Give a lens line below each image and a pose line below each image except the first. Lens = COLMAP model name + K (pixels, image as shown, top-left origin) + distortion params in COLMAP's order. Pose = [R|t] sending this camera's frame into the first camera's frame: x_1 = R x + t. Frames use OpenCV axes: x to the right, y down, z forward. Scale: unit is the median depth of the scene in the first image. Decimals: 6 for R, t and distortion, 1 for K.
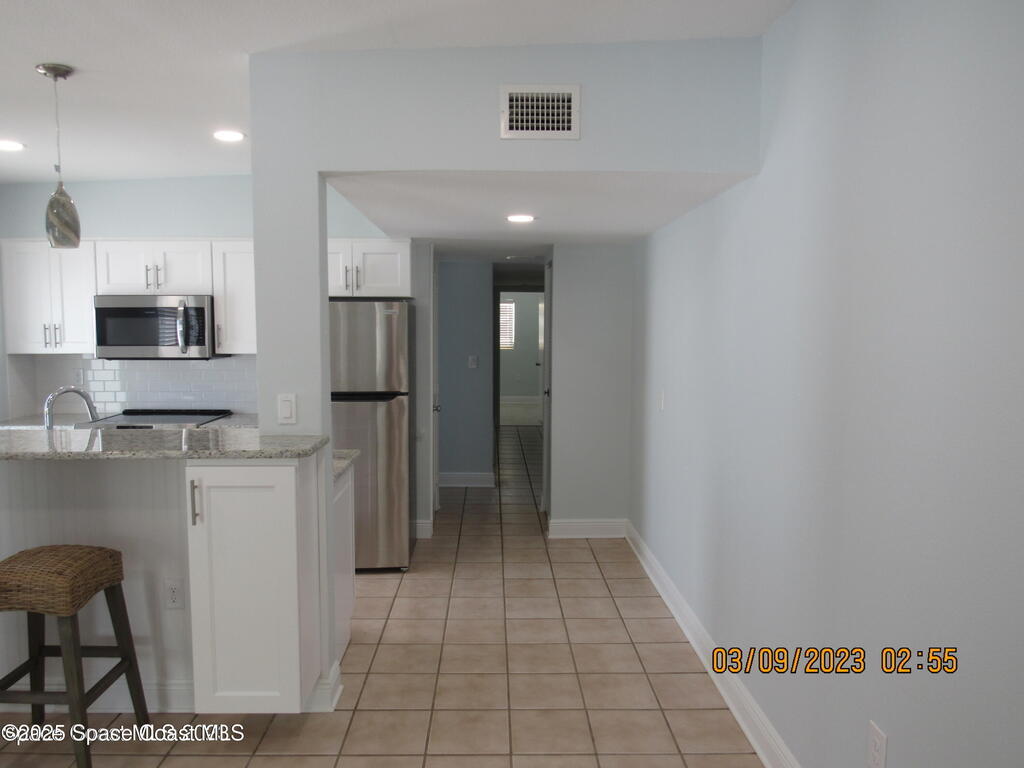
lens RADIAL K [[723.8, 0, 513.2], [0, 723.8, 364.5], [0, 0, 1]] dist [-0.011772, 0.008102]
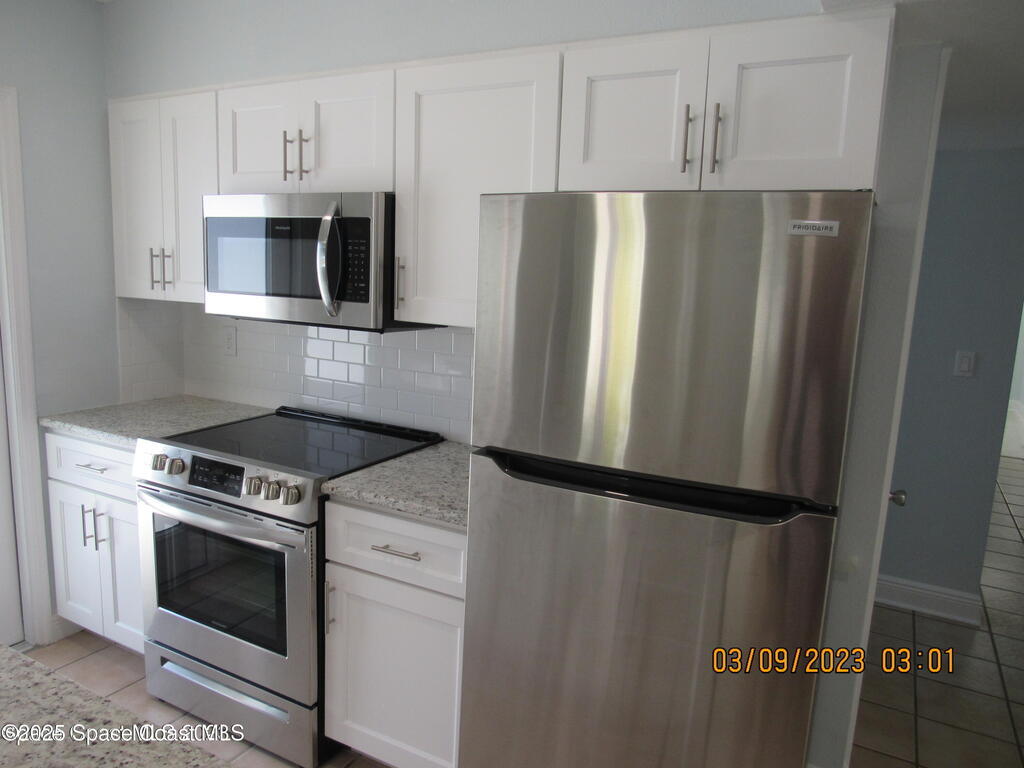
lens RADIAL K [[723.8, 0, 513.0], [0, 723.8, 373.5], [0, 0, 1]] dist [-0.011772, 0.008102]
pose [[0.870741, 0.105540, -0.480282, -0.119242], [-0.066754, 0.993025, 0.097189, -0.031812], [0.487190, -0.052565, 0.871713, 0.633744]]
